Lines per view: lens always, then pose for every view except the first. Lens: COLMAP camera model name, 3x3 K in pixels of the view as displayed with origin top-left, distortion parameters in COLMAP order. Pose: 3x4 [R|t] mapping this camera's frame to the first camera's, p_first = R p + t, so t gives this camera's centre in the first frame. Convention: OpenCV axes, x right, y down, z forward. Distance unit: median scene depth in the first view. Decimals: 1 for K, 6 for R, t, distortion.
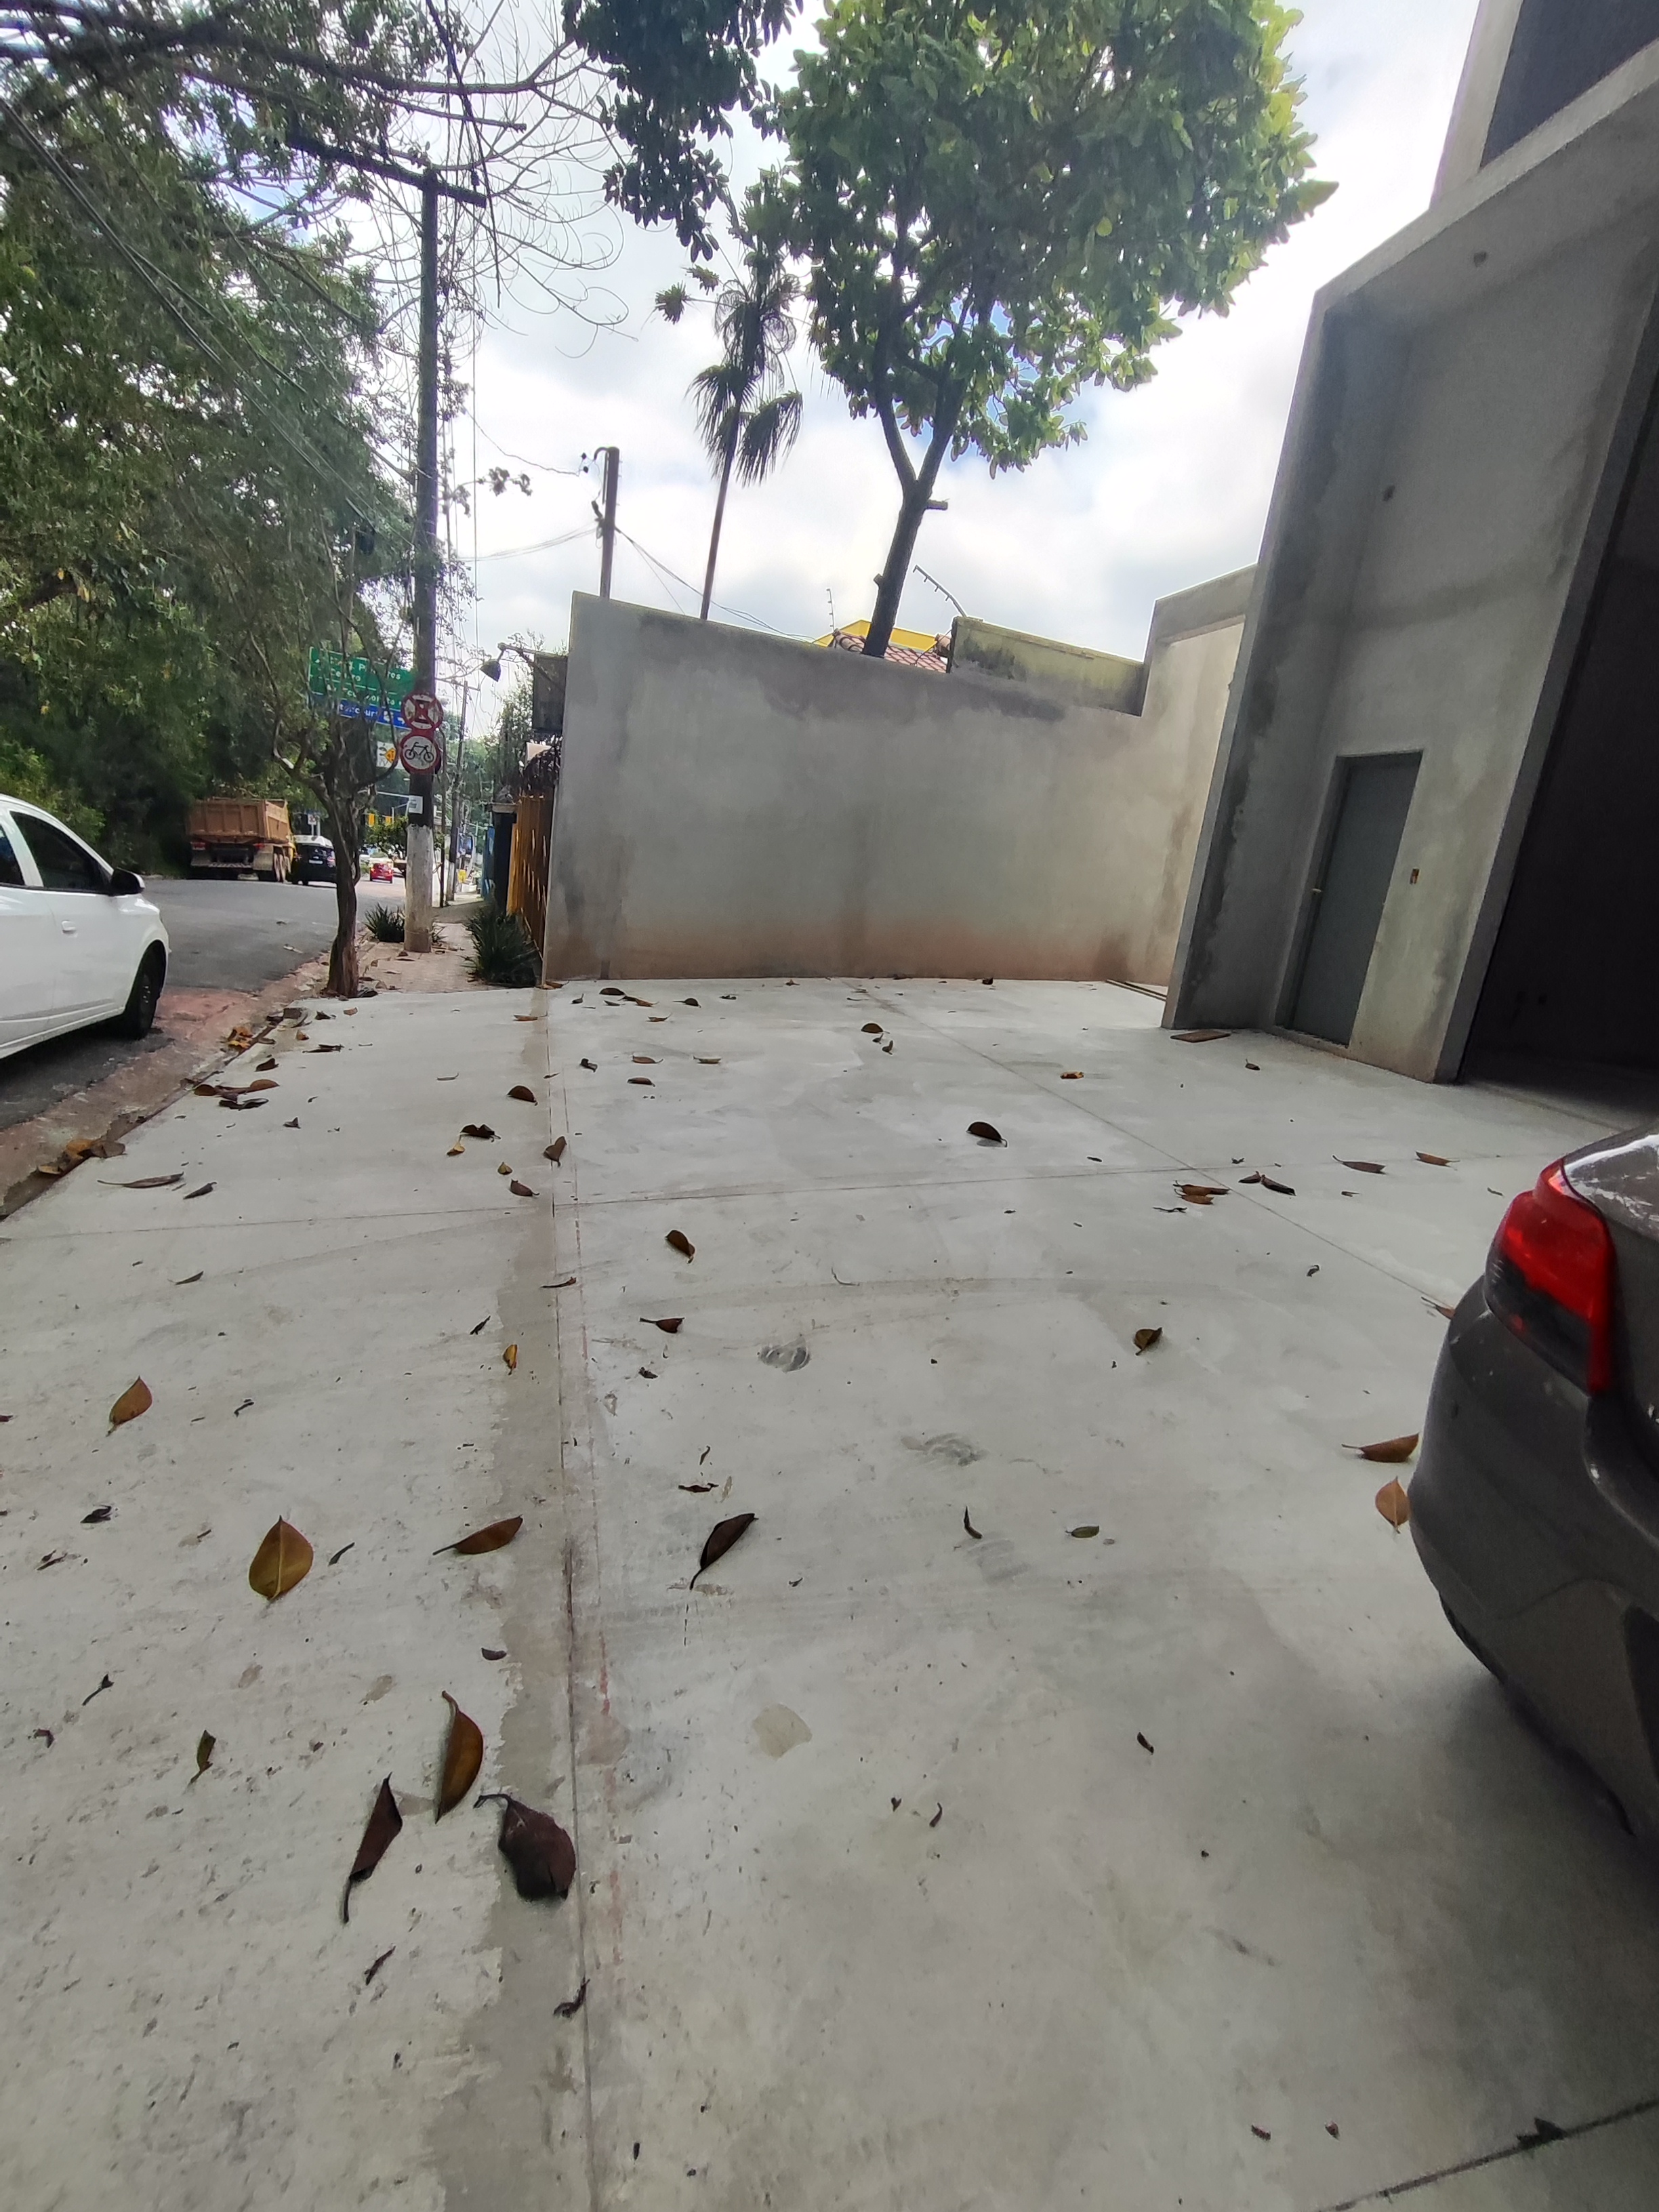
lens RADIAL K [[1014.8, 0, 859.0], [0, 1014.8, 1102.9], [0, 0, 1]] dist [-0.029587, 0.019010]
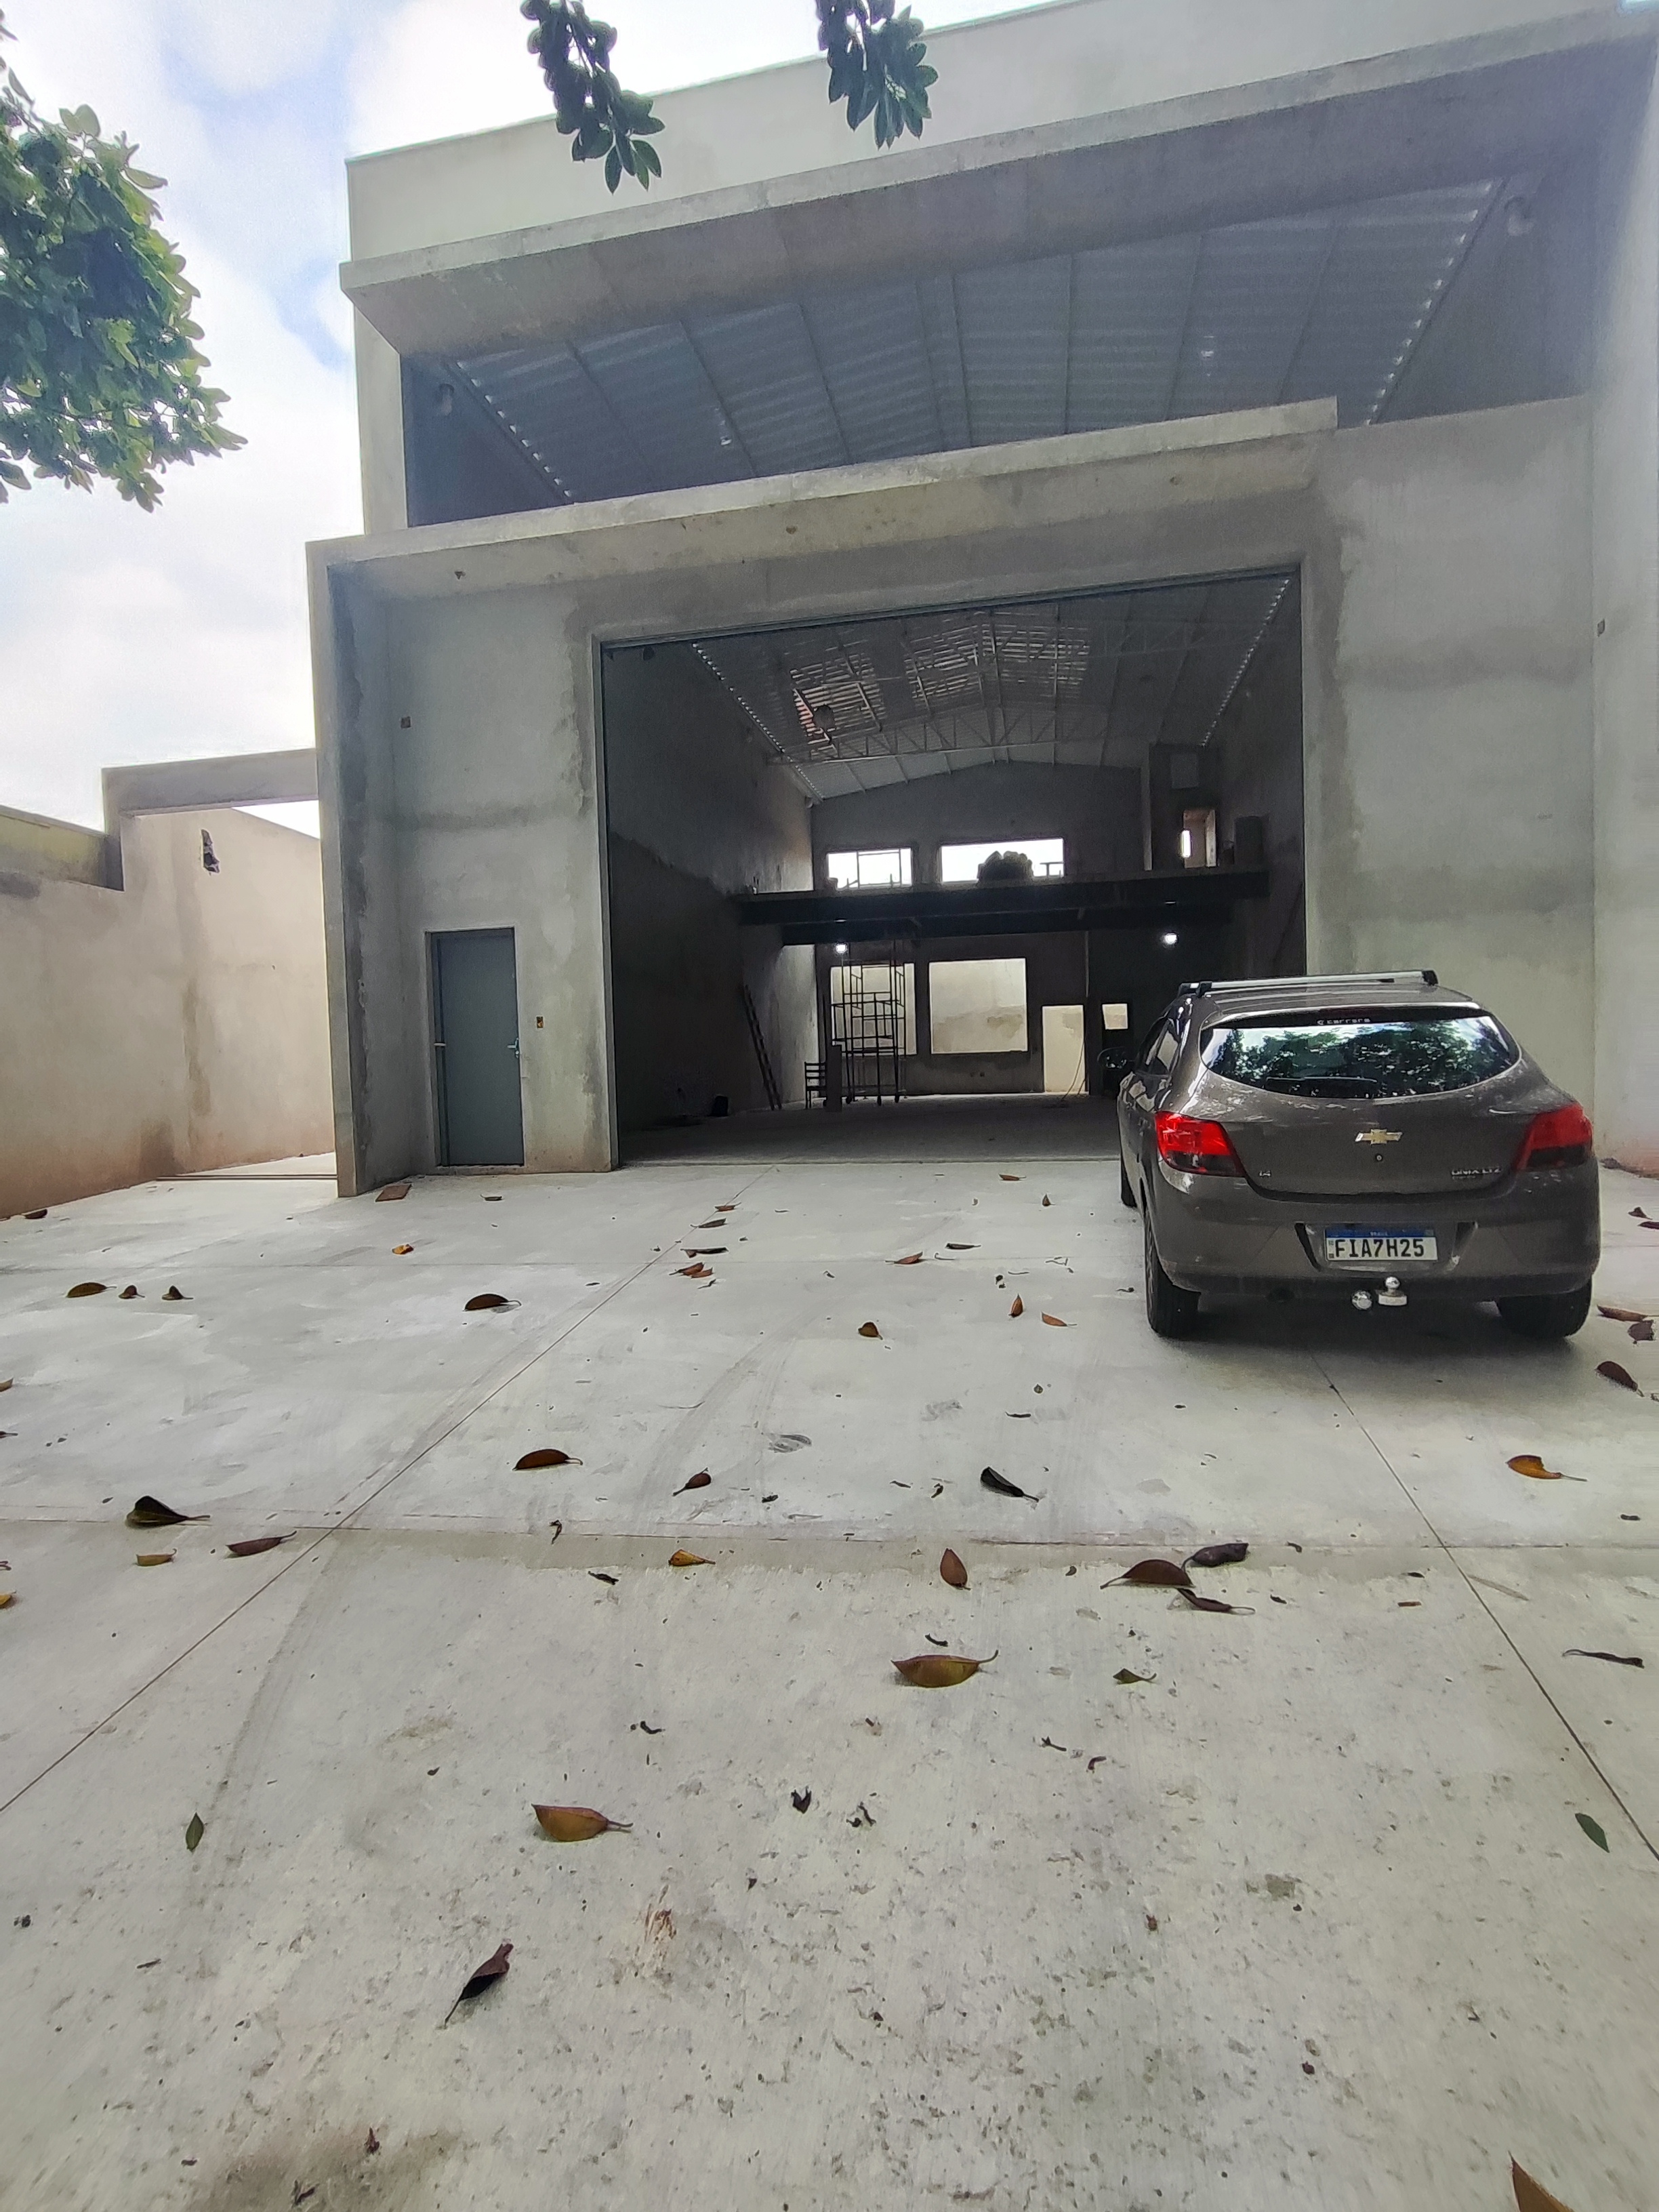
lens RADIAL K [[1014.8, 0, 859.0], [0, 1014.8, 1102.9], [0, 0, 1]] dist [-0.029587, 0.019010]
pose [[0.414734, -0.185838, 0.890764, -0.750552], [0.301961, 0.951558, 0.057930, -0.138060], [-0.858379, 0.244951, 0.450759, 0.177122]]
